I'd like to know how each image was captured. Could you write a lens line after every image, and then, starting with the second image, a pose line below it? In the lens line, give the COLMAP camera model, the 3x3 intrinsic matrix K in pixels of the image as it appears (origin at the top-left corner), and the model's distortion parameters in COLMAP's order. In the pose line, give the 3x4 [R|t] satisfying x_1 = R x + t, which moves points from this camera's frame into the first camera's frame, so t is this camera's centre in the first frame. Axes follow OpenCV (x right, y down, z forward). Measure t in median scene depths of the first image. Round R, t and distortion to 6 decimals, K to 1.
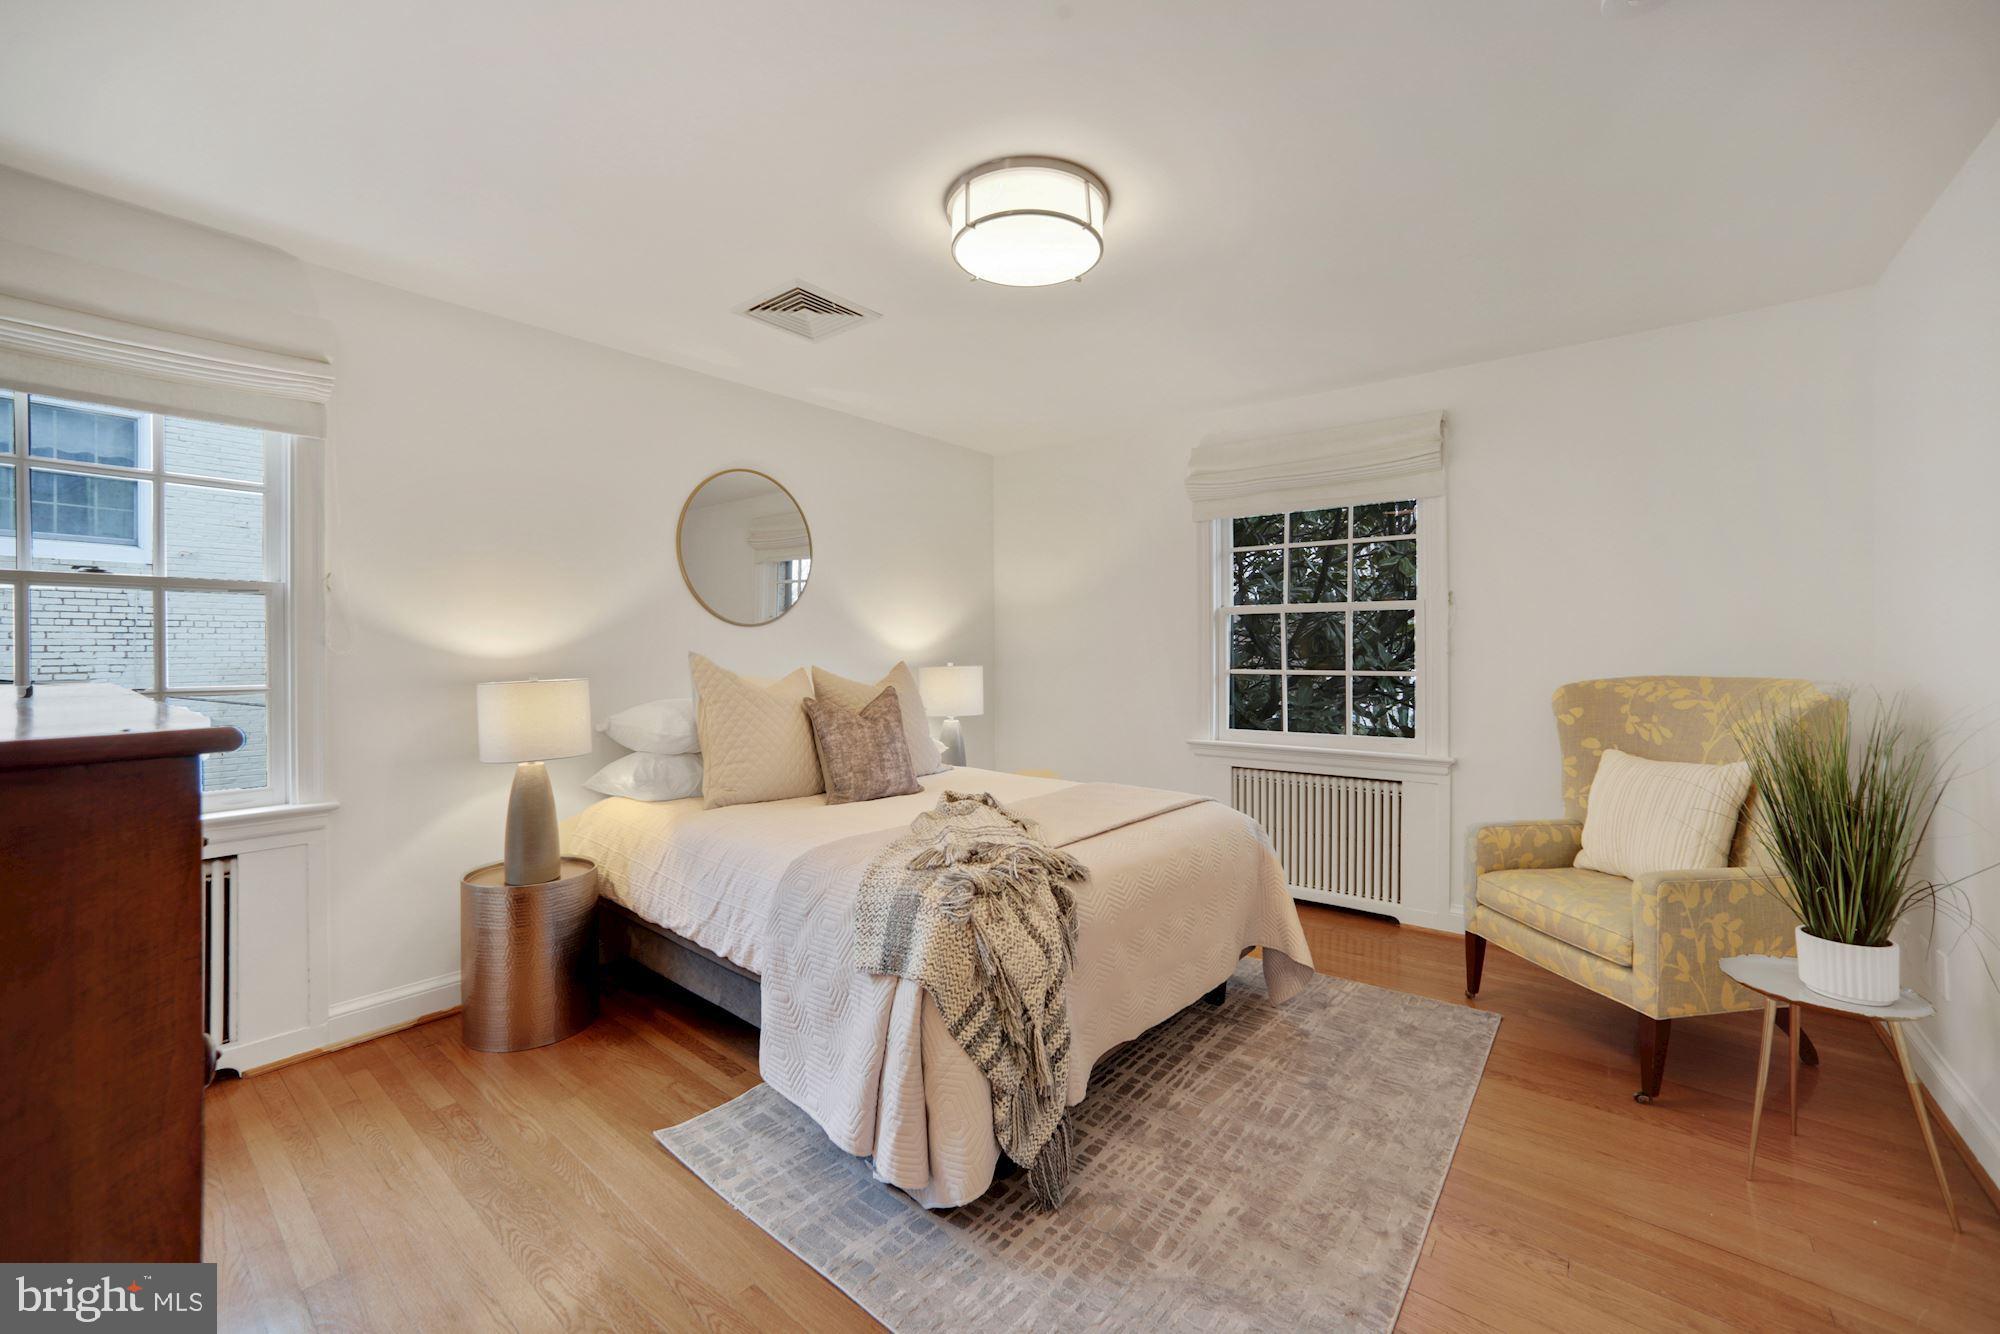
lens RADIAL K [[801.3, 0, 991.4], [0, 801.3, 648.9], [0, 0, 1]] dist [-0.064656, 0.031574]
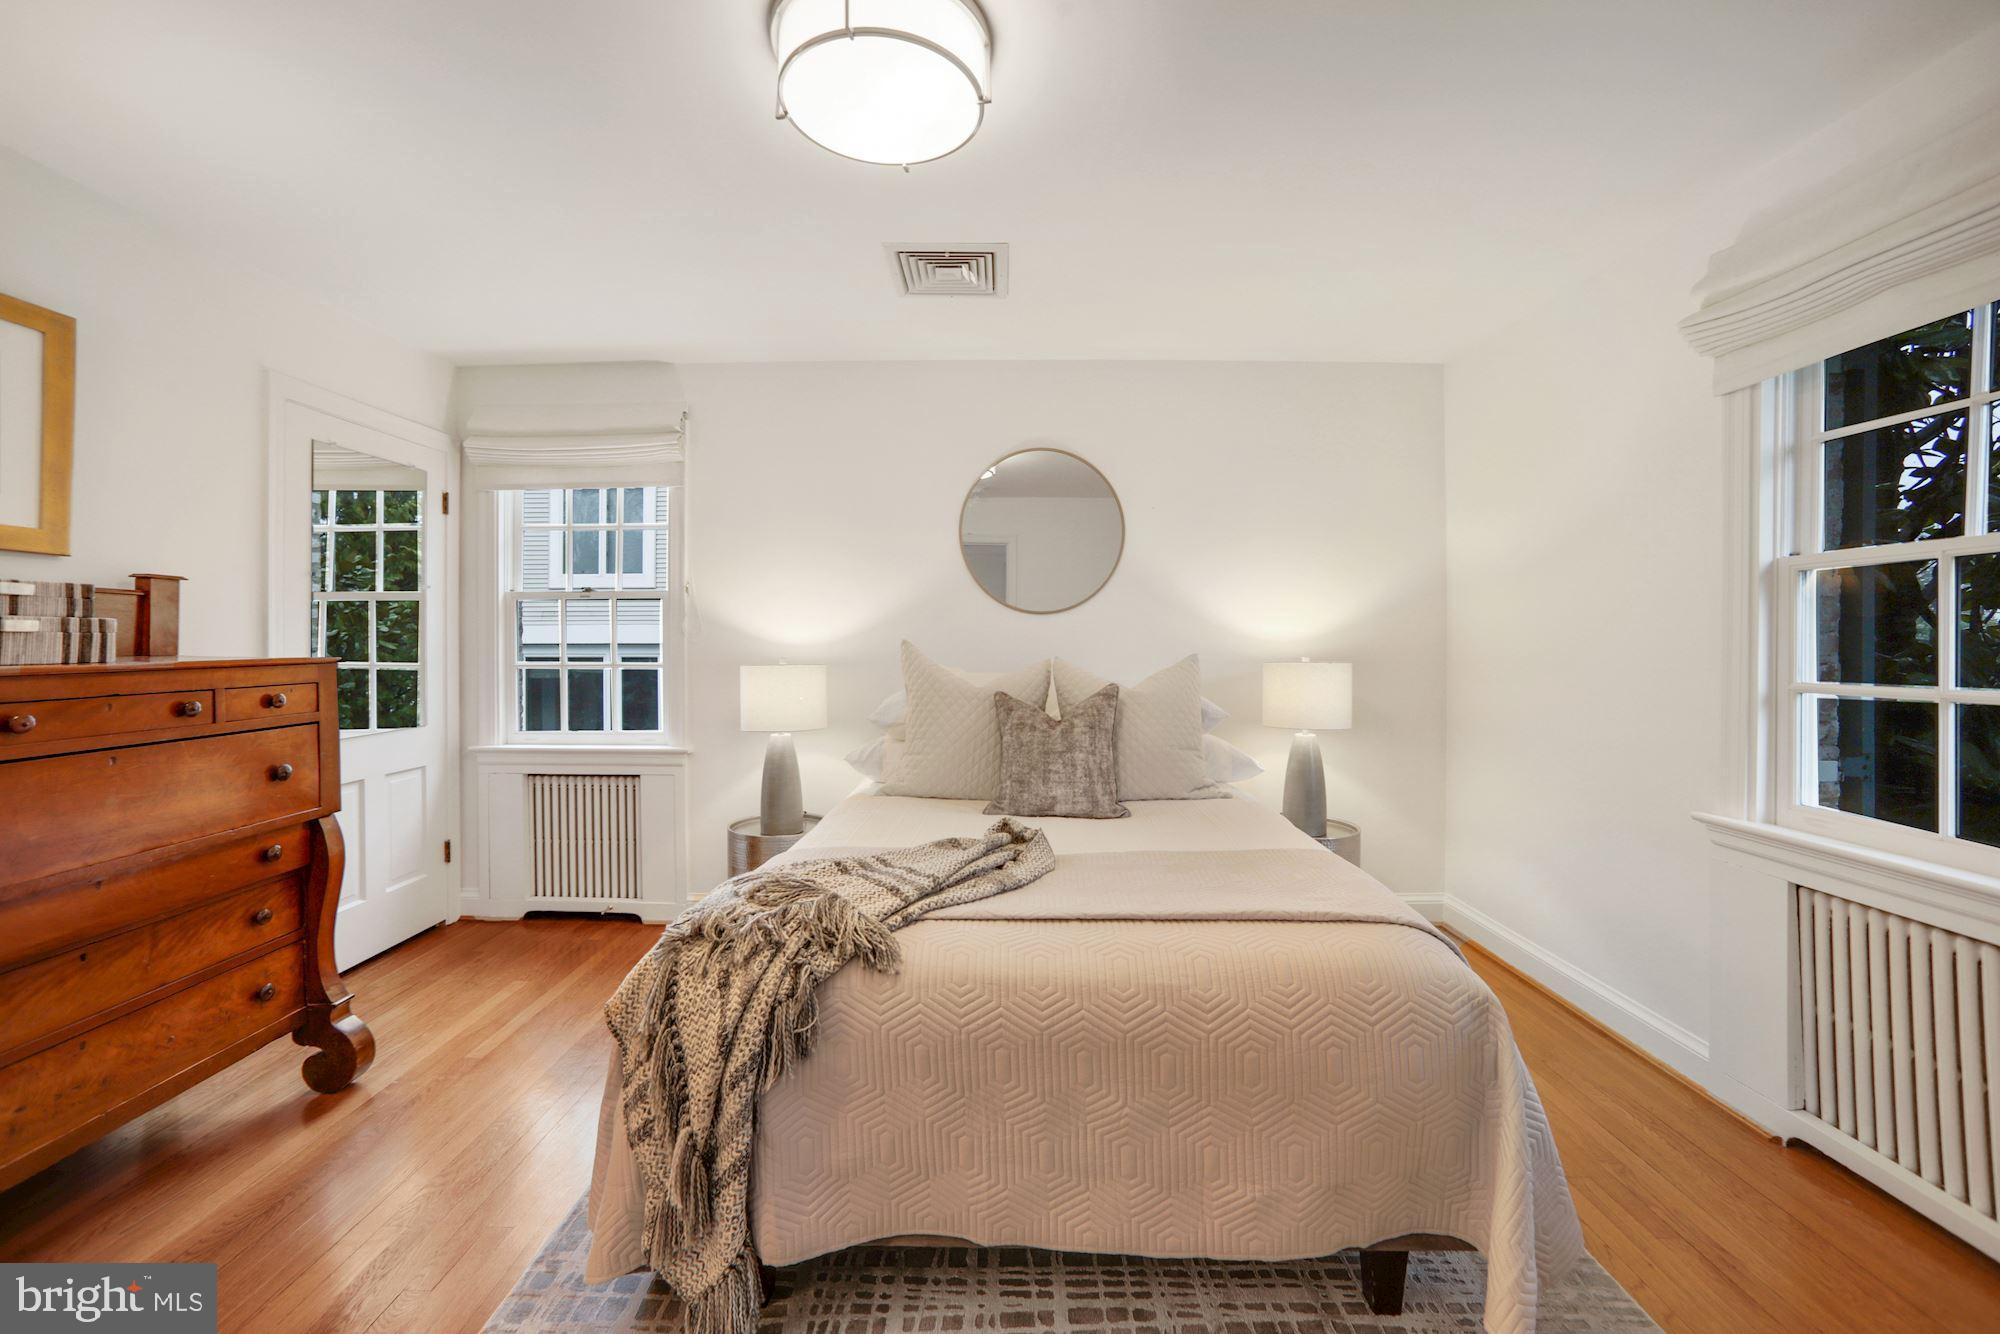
lens RADIAL K [[801.3, 0, 991.4], [0, 801.3, 648.9], [0, 0, 1]] dist [-0.064656, 0.031574]
pose [[0.628243, 0.011449, -0.777933, 0.371245], [-0.005590, 0.999932, 0.010202, 0.002572], [0.777997, -0.002061, 0.628265, 0.335252]]
